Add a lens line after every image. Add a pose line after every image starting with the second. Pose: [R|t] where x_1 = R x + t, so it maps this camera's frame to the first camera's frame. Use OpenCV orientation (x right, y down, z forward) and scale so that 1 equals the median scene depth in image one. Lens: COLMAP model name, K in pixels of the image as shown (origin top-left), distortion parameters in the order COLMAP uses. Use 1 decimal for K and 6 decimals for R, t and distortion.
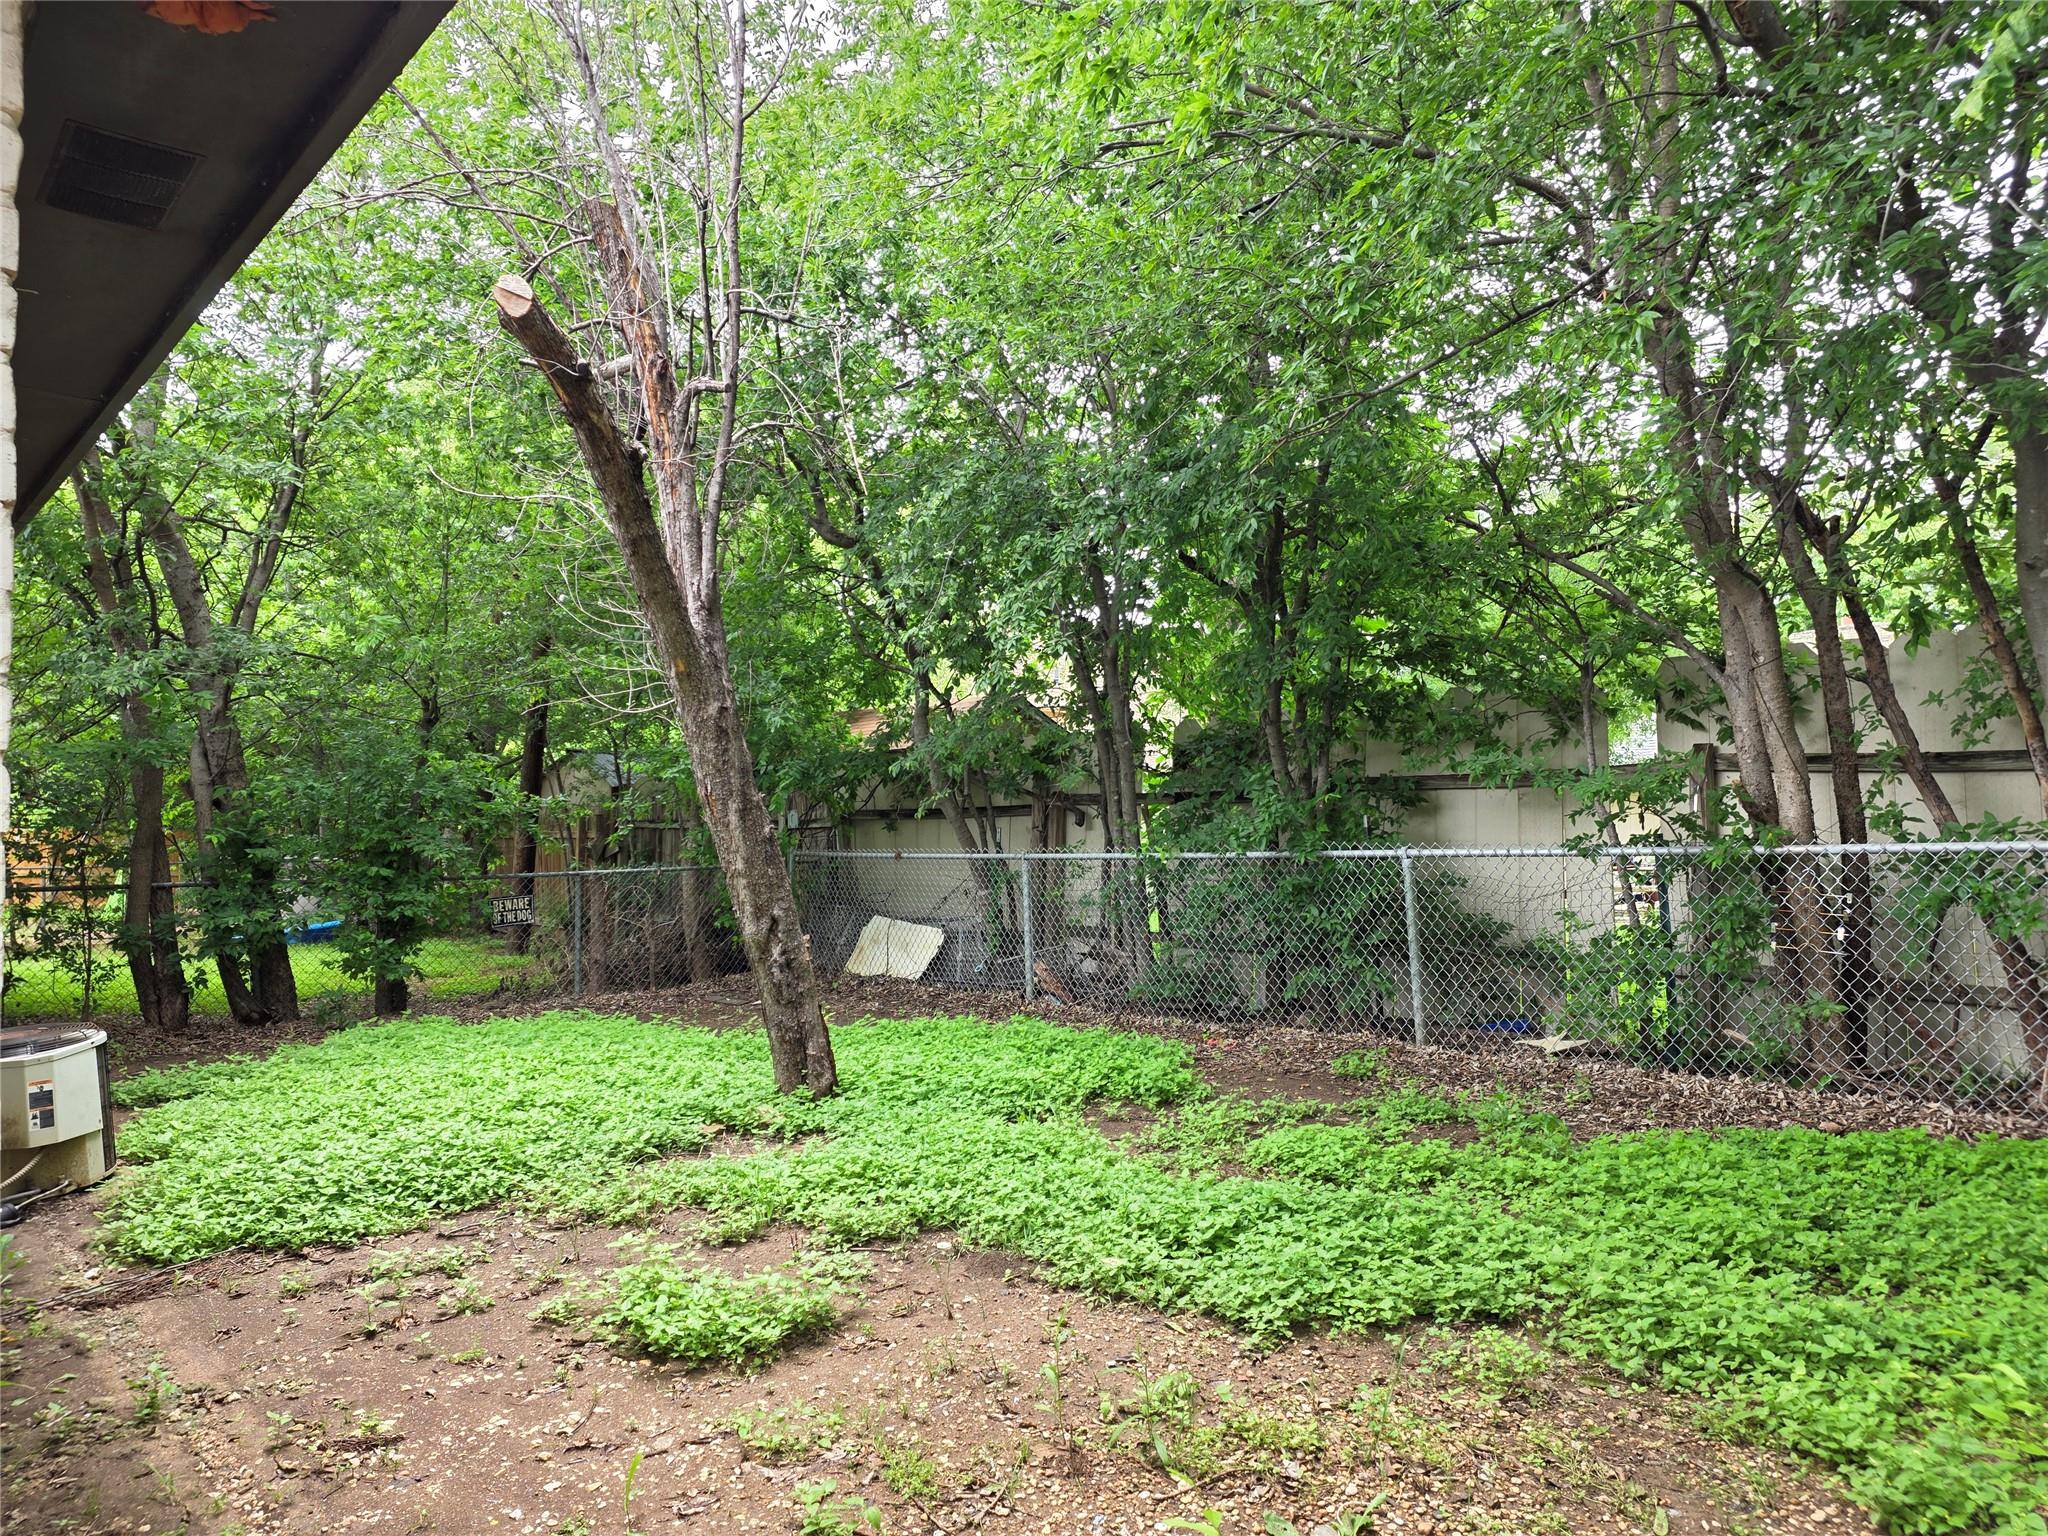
lens RADIAL K [[1388.7, 0, 1028.3], [0, 1388.7, 768.0], [0, 0, 1]] dist [0.022692, -0.015485]
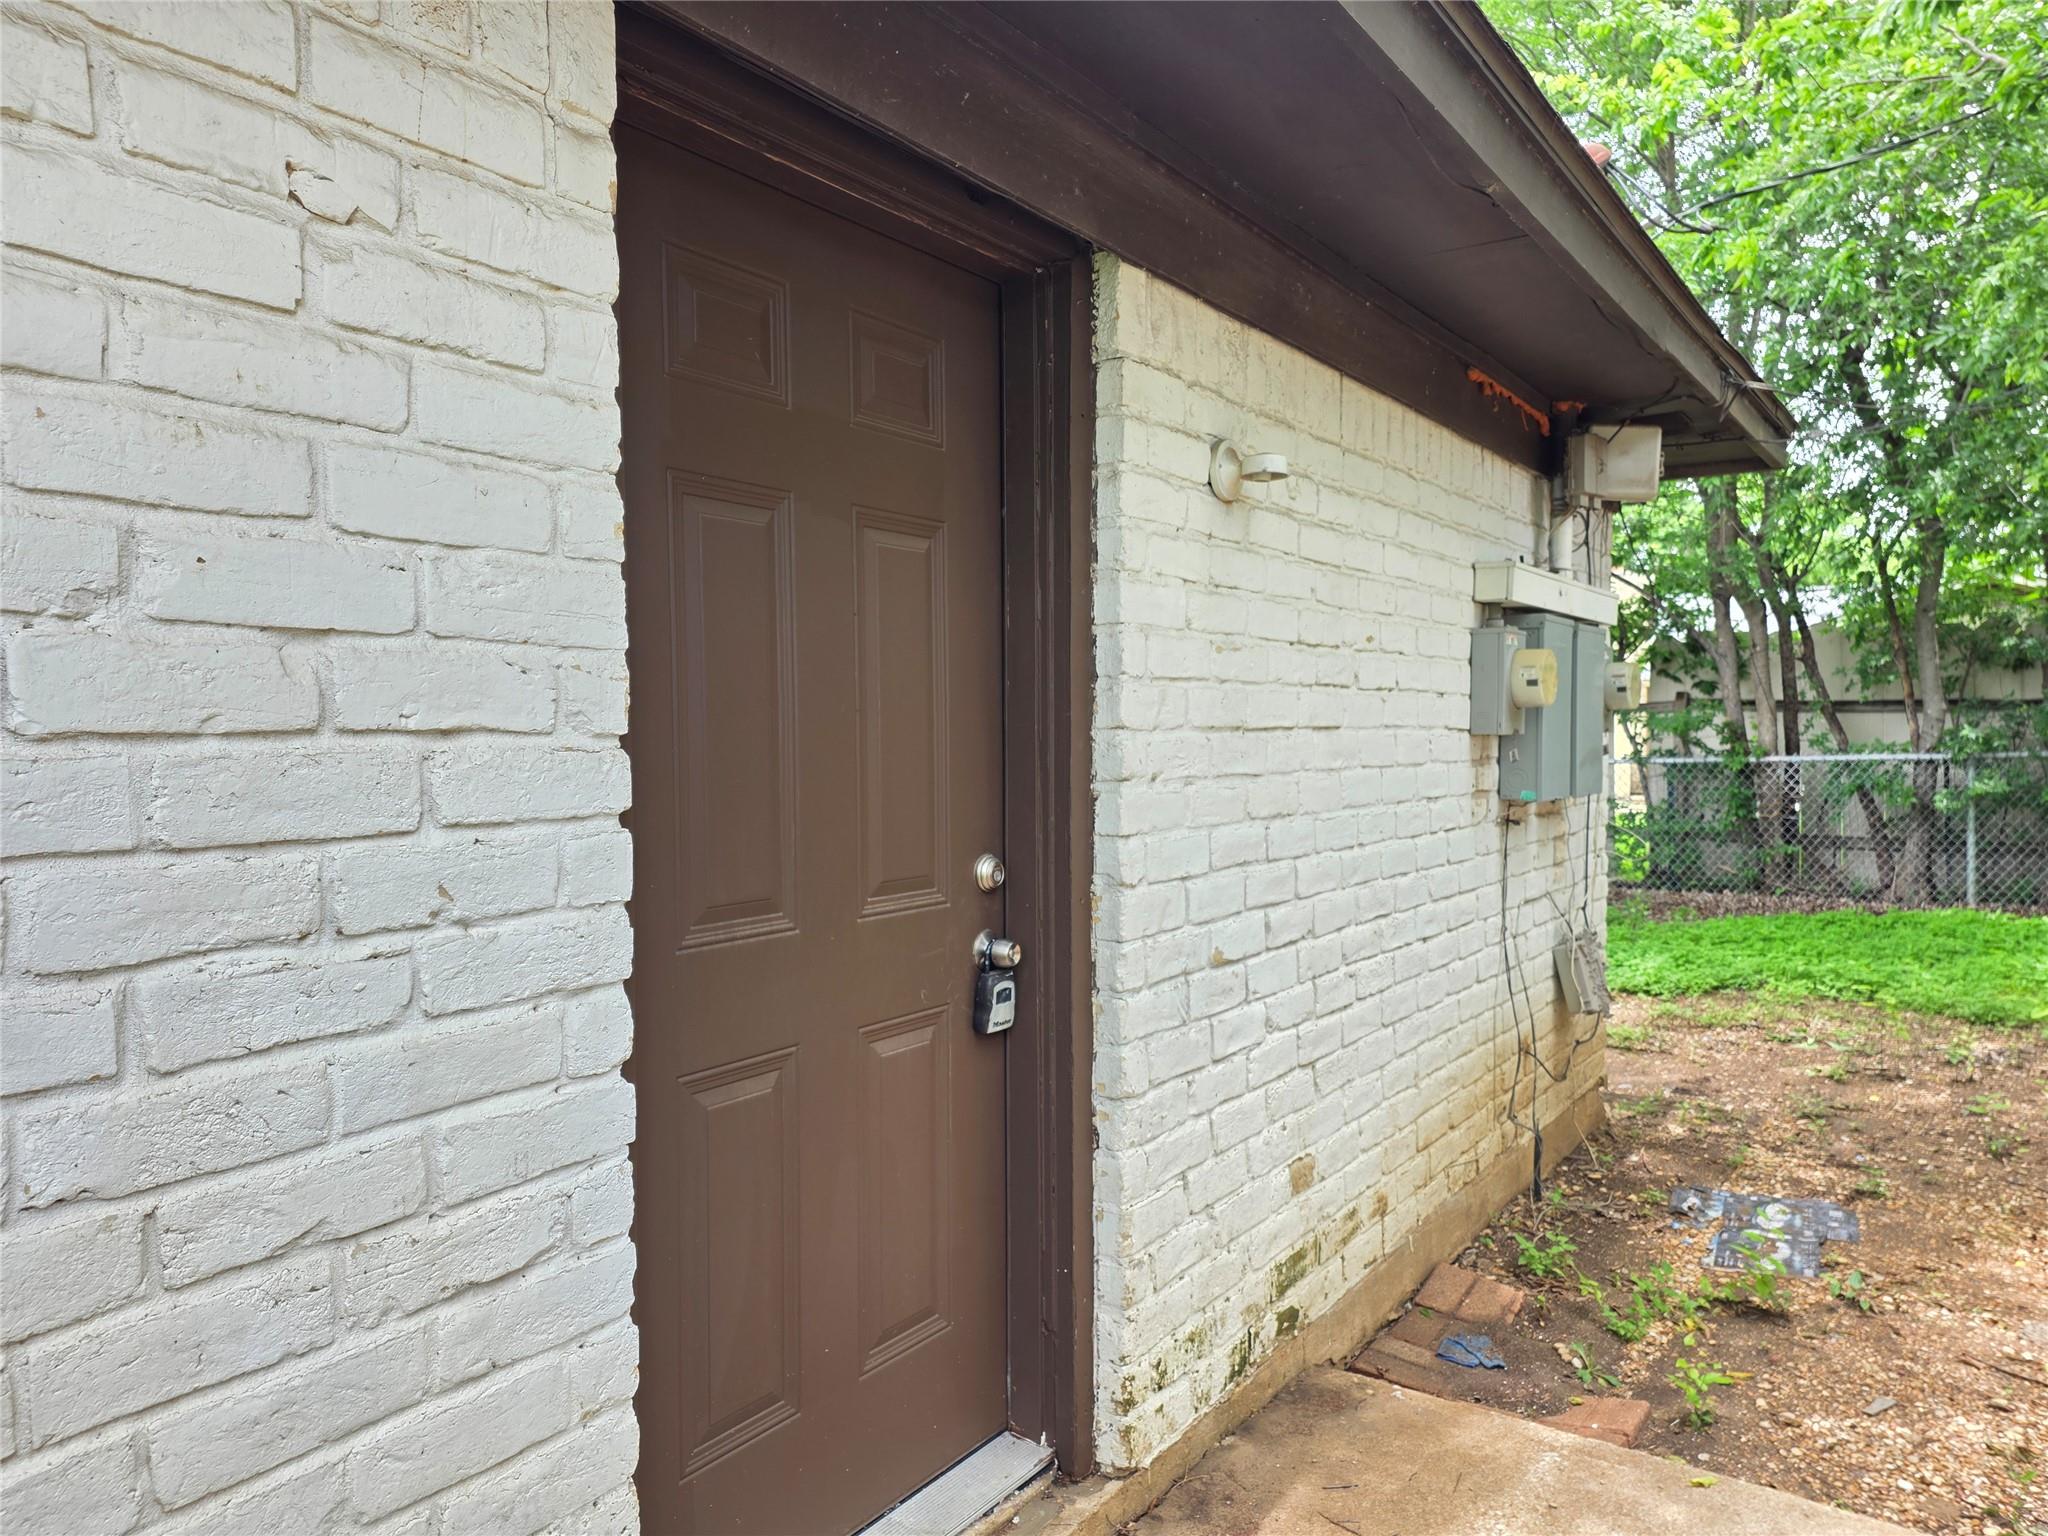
lens RADIAL K [[1388.7, 0, 1019.8], [0, 1388.7, 771.9], [0, 0, 1]] dist [0.022692, -0.015485]
pose [[0.992001, -0.015200, 0.125308, -0.561684], [0.006906, 0.997772, 0.066361, -0.045580], [-0.126037, -0.064965, 0.989896, -0.572873]]
